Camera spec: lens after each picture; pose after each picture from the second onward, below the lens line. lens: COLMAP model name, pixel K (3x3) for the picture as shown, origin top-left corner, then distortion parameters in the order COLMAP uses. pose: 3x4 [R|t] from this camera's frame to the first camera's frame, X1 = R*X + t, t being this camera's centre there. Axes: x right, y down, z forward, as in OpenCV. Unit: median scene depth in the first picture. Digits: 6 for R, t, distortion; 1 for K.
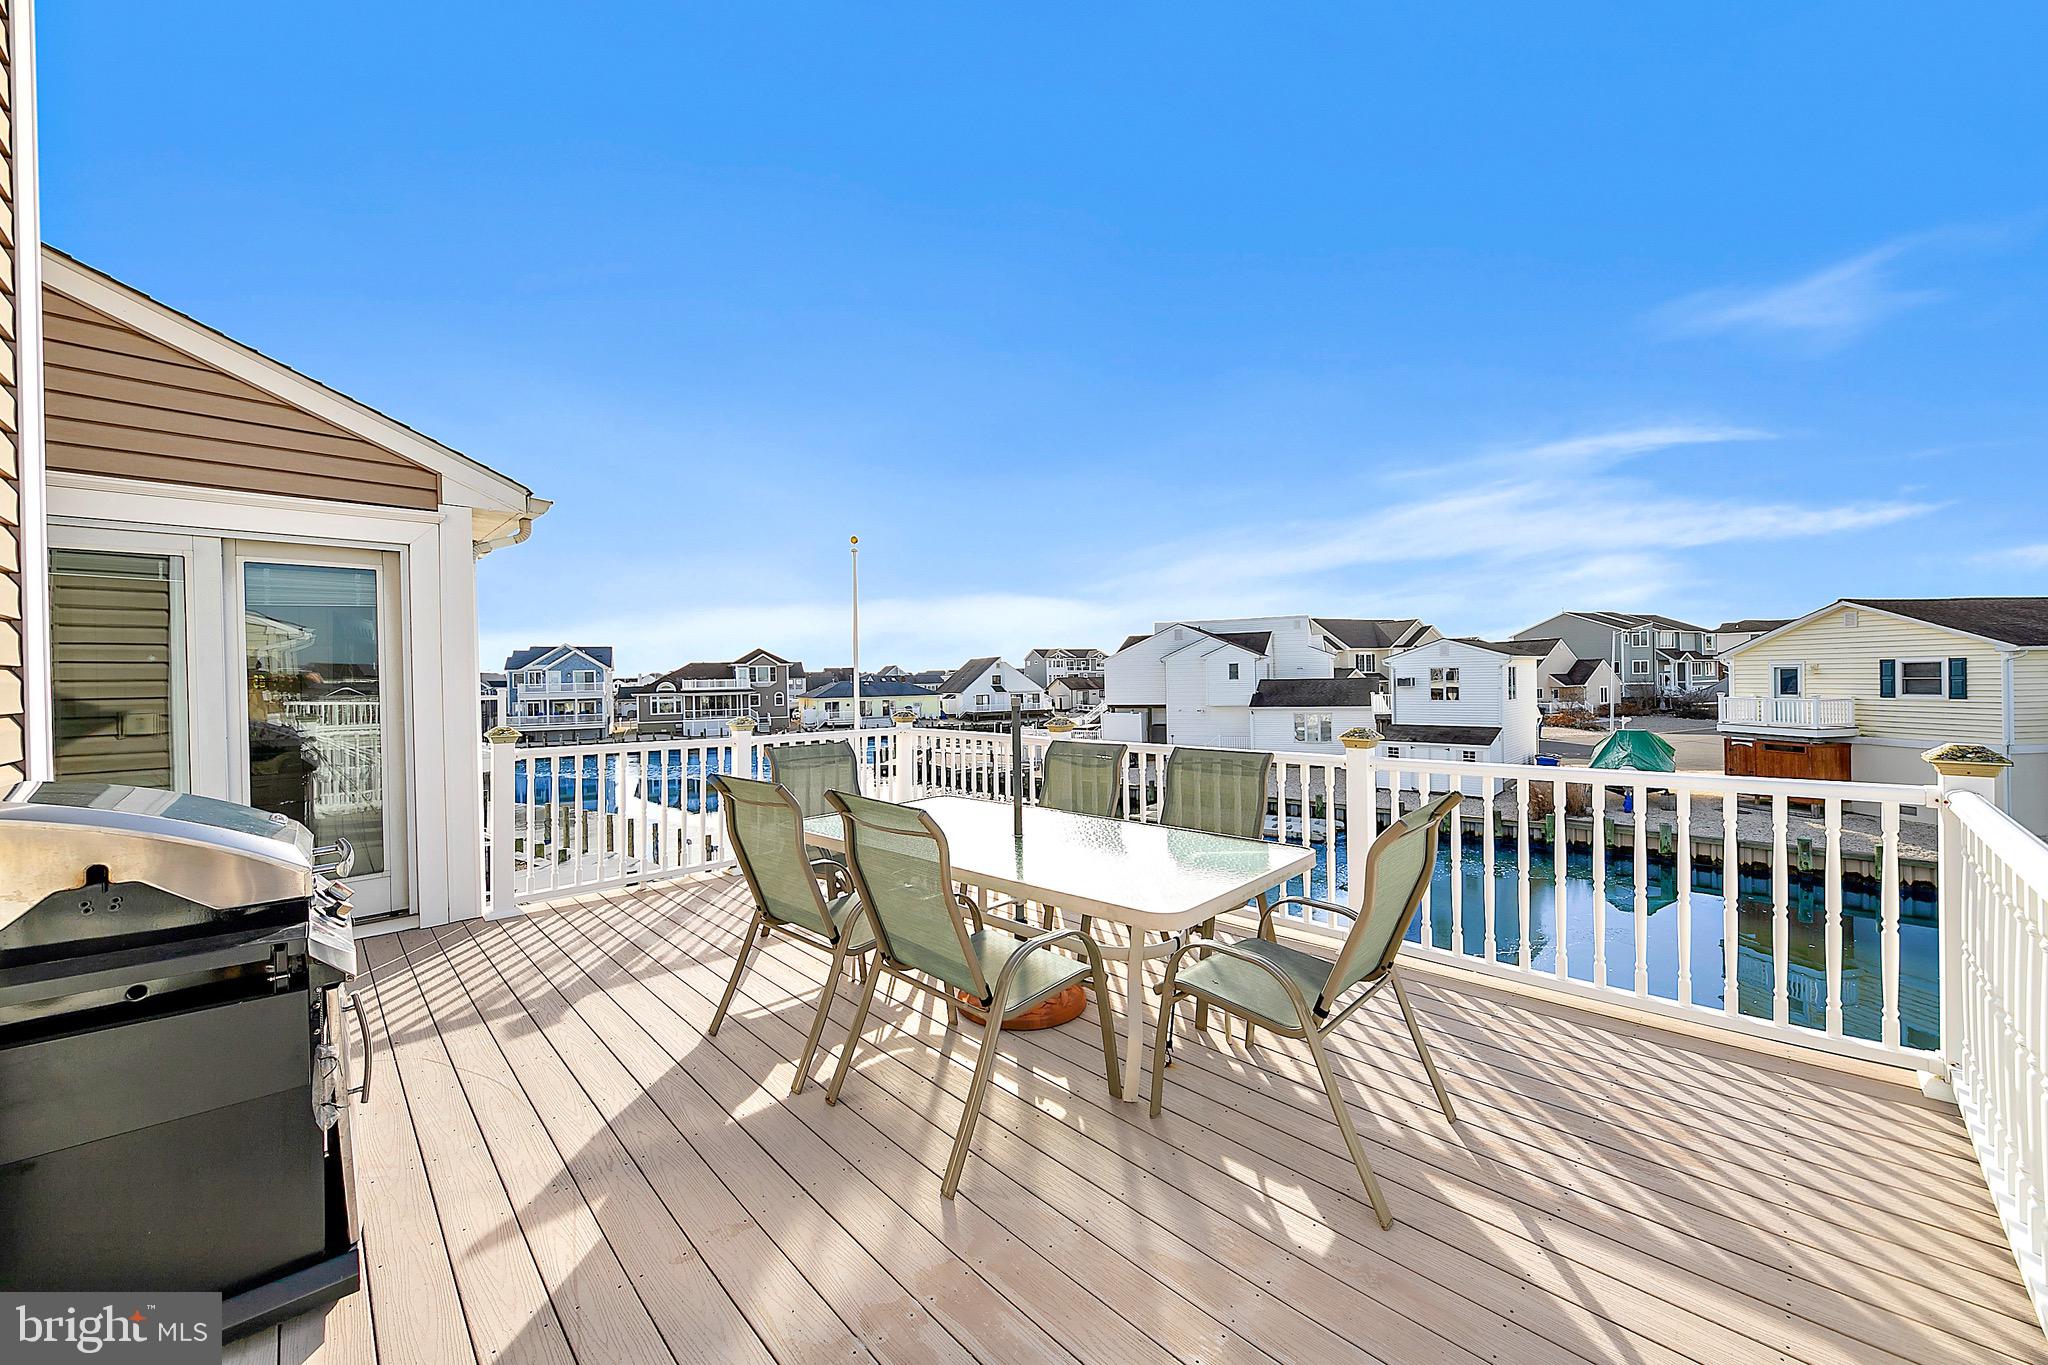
lens RADIAL K [[758.0, 0, 1022.1], [0, 758.0, 686.8], [0, 0, 1]] dist [-0.002214, -0.000130]
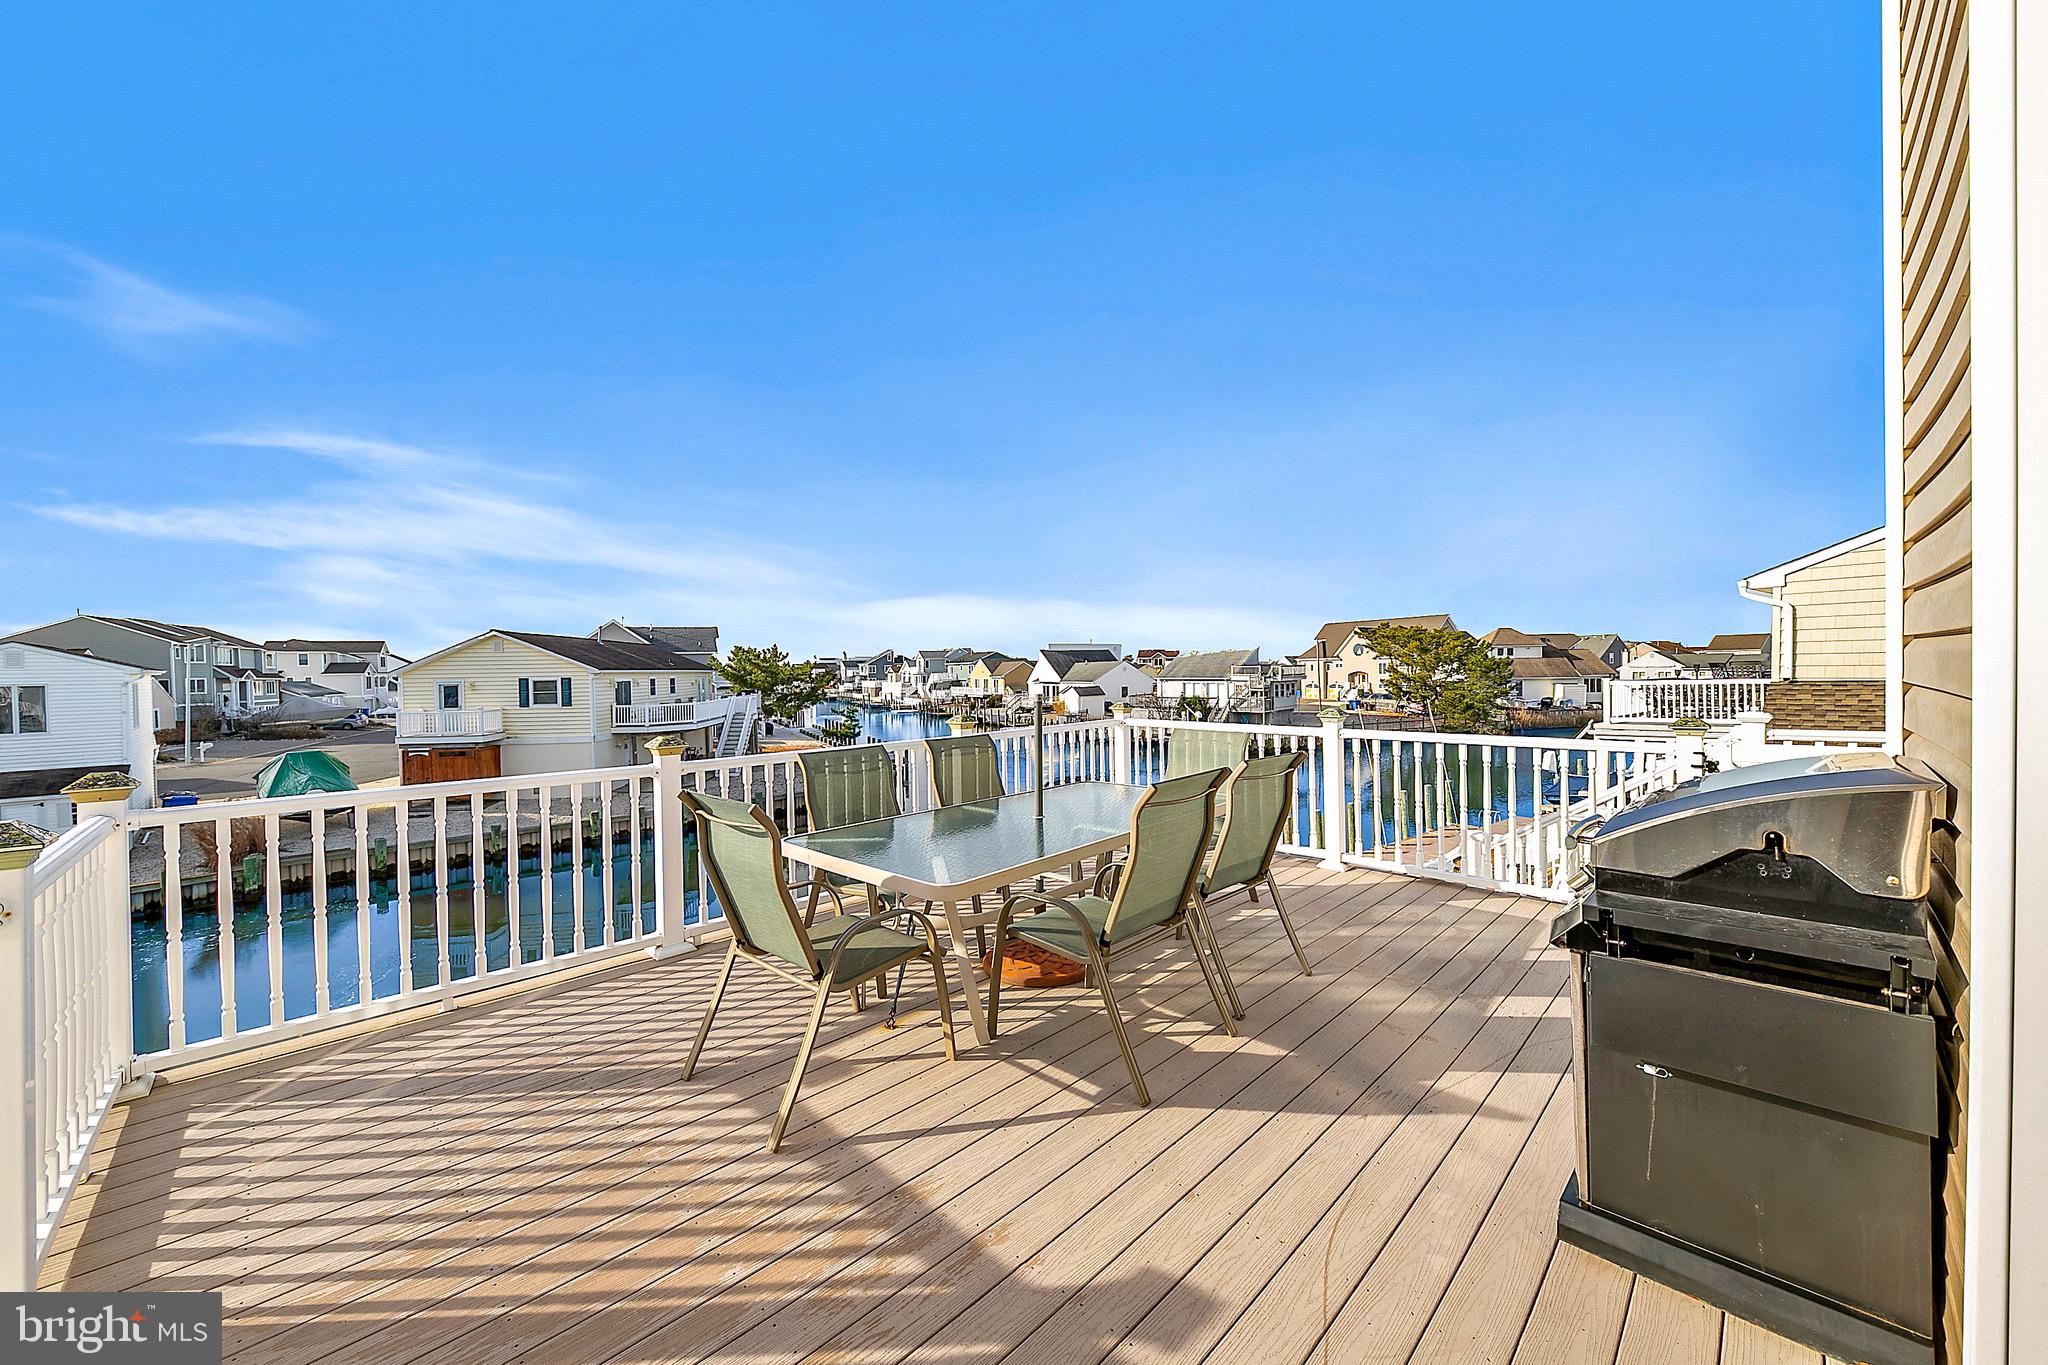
lens RADIAL K [[741.0, 0, 1024.0], [0, 741.0, 682.5], [0, 0, 1]] dist [0.002050, 0.000067]
pose [[-0.009396, 0.003485, 0.999950, -0.133601], [0.028162, 0.999598, -0.003219, -0.000329], [-0.999559, 0.028130, -0.009490, 0.123628]]
